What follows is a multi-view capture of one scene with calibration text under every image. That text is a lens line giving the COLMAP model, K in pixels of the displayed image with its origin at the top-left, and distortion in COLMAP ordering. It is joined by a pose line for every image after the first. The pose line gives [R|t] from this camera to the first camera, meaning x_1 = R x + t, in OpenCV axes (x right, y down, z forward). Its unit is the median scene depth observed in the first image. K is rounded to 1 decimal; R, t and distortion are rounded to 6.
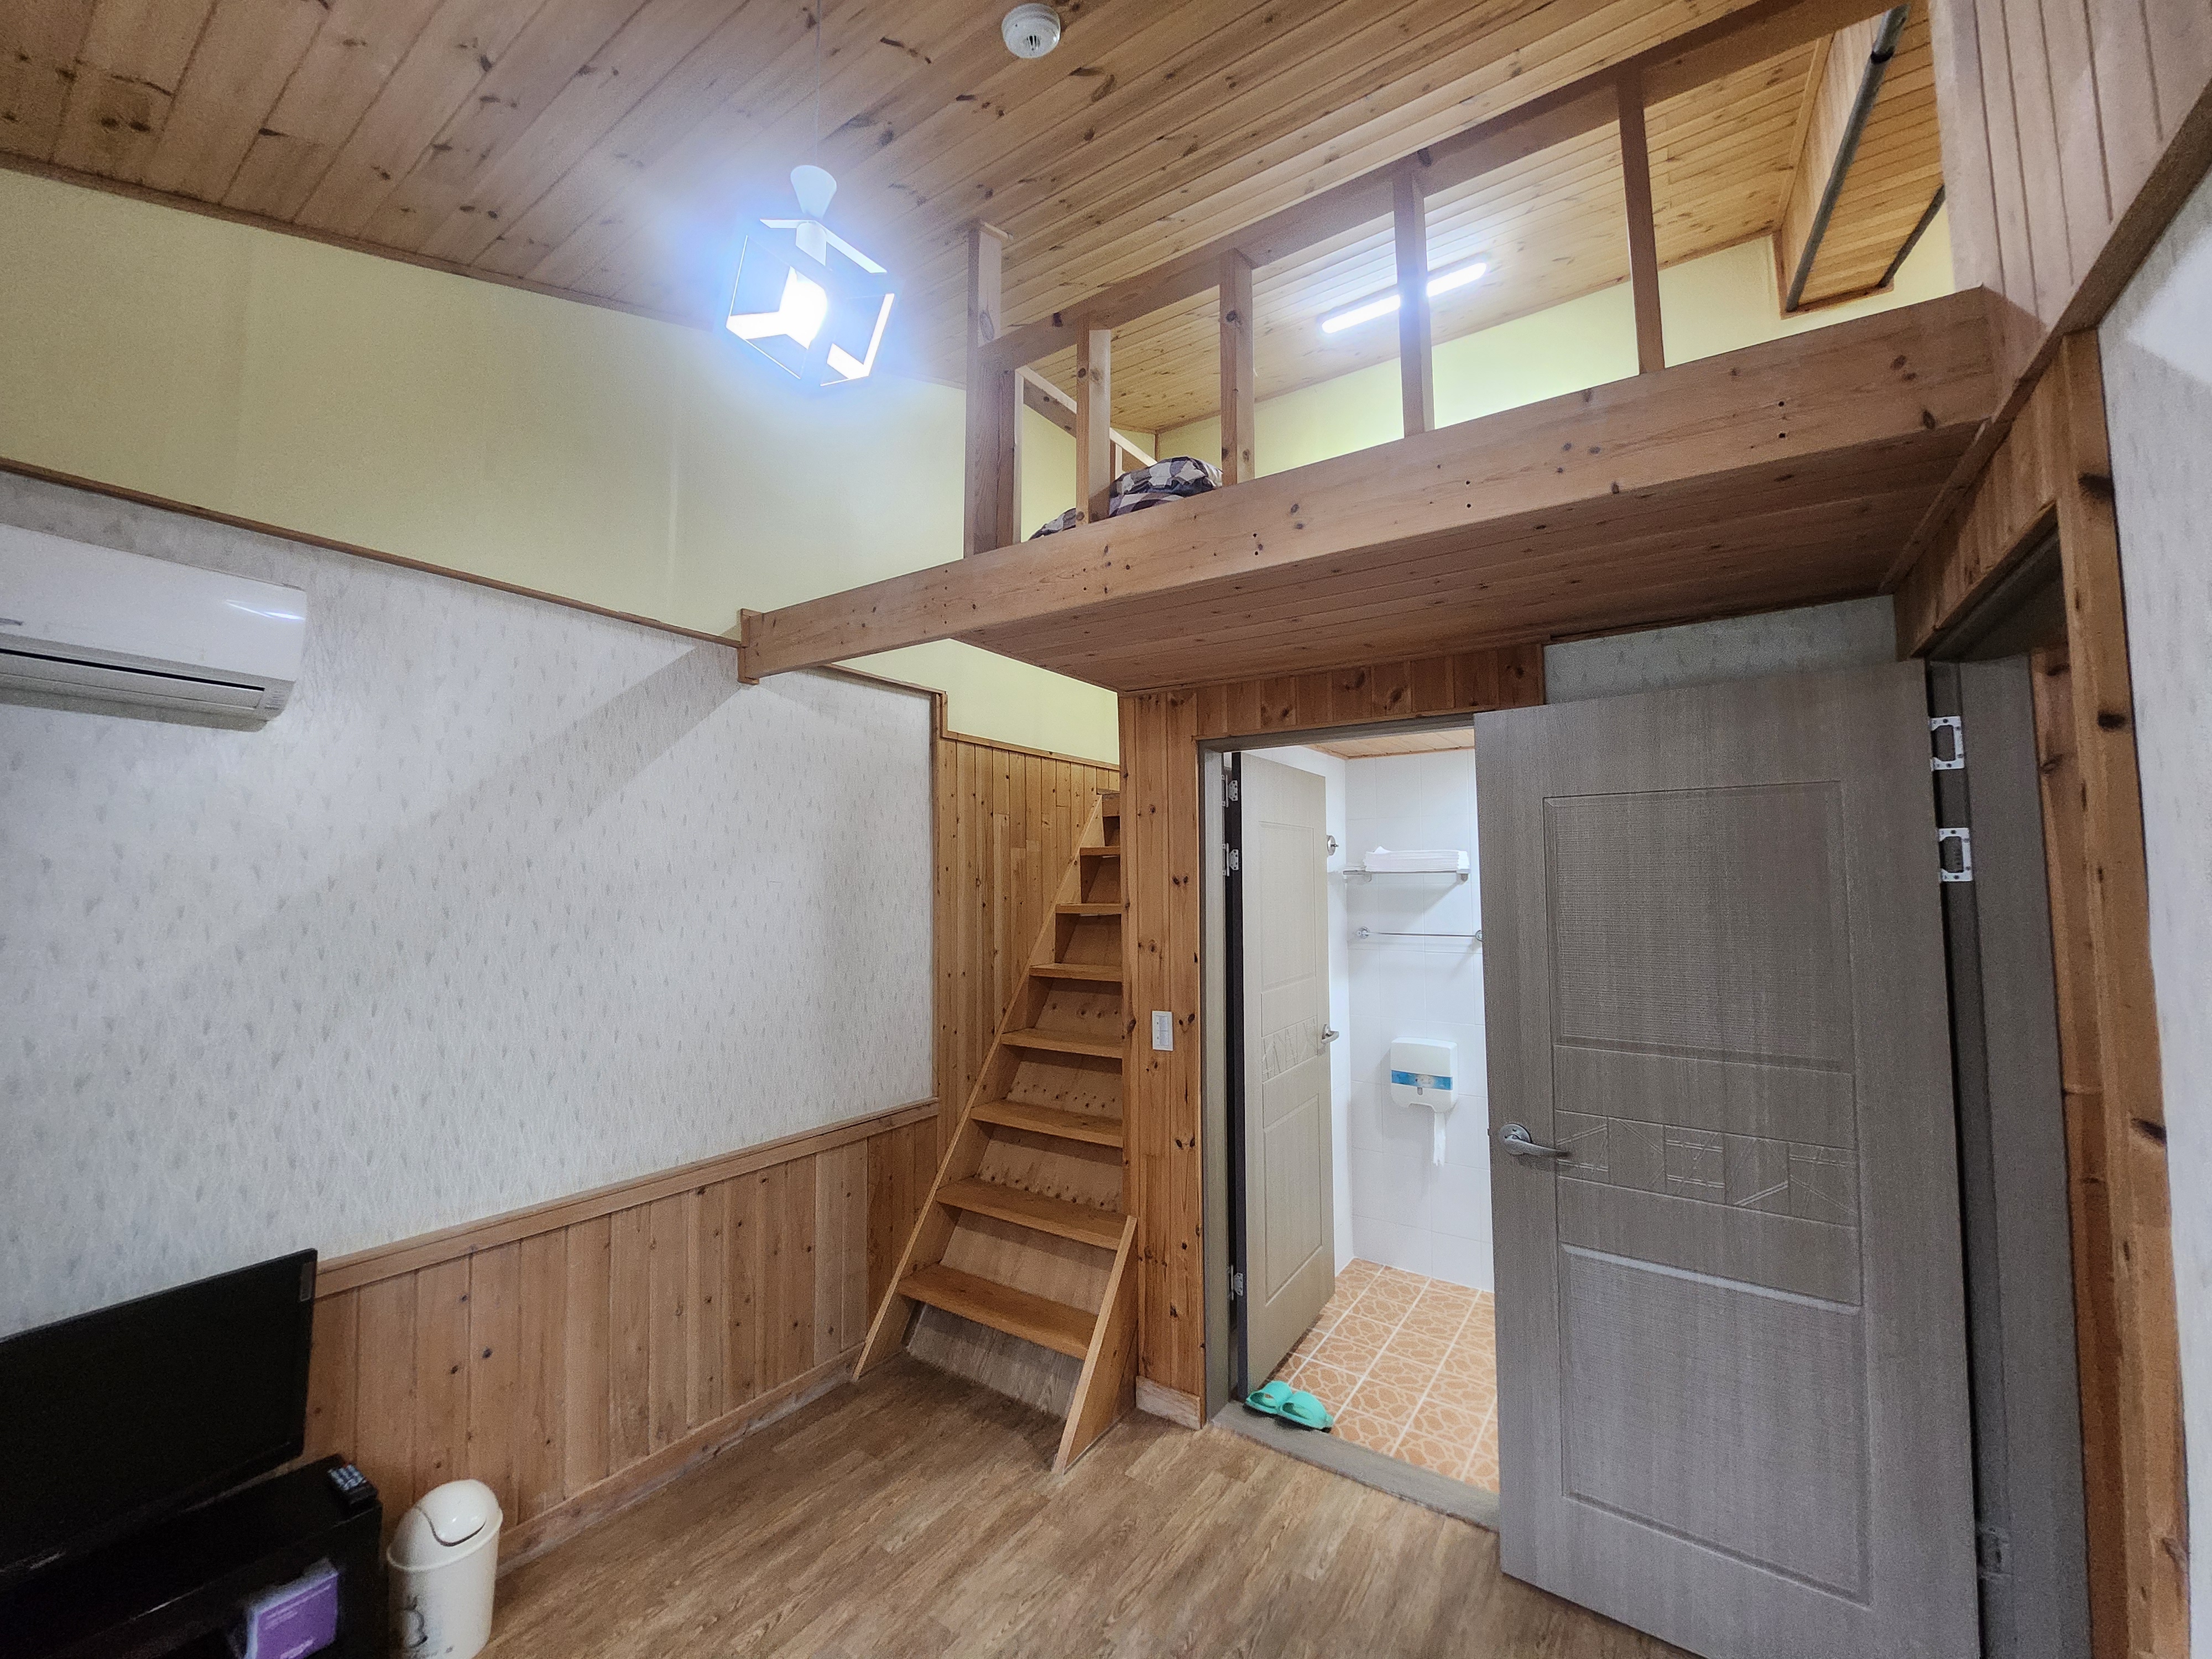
lens RADIAL K [[864.2, 0, 1106.0], [0, 864.2, 829.5], [0, 0, 1]] dist [-0.017020, 0.000015]
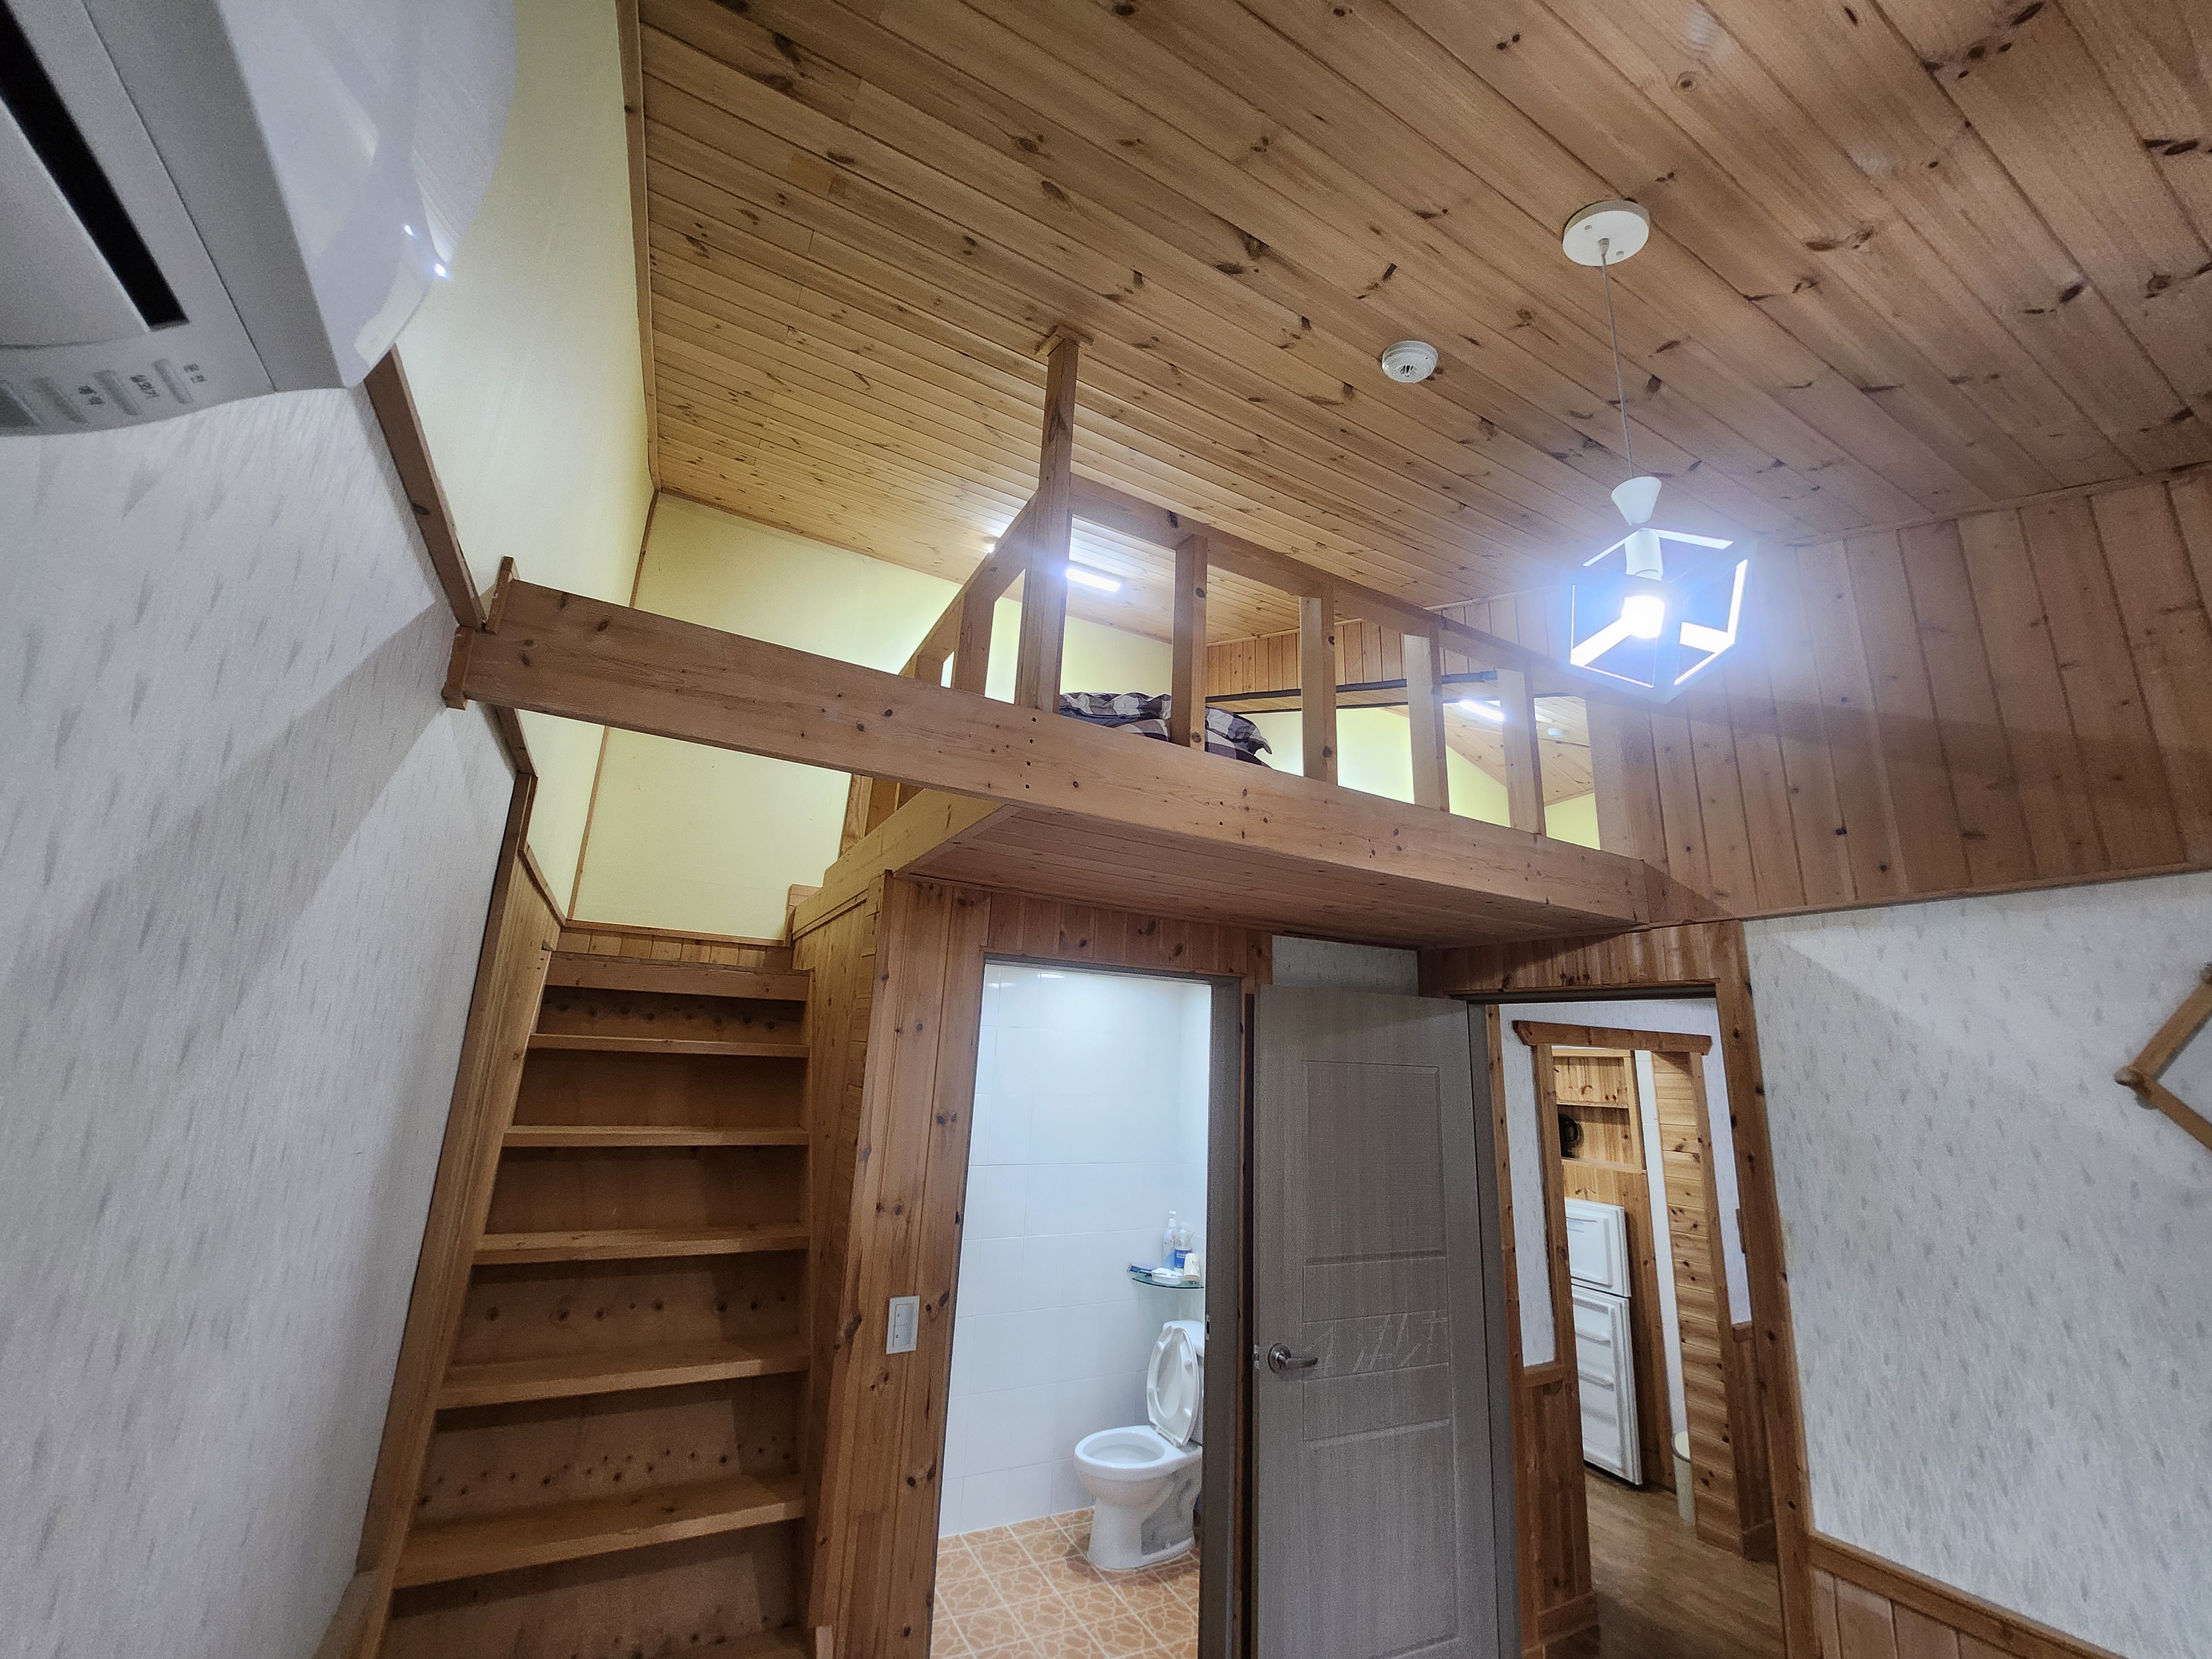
lens RADIAL K [[864.2, 0, 1106.0], [0, 864.2, 829.5], [0, 0, 1]] dist [-0.017020, 0.000015]
pose [[0.469246, 0.247703, 0.847615, -0.613488], [-0.101550, 0.968622, -0.226846, -0.037640], [-0.877209, 0.020371, 0.479676, 0.478100]]
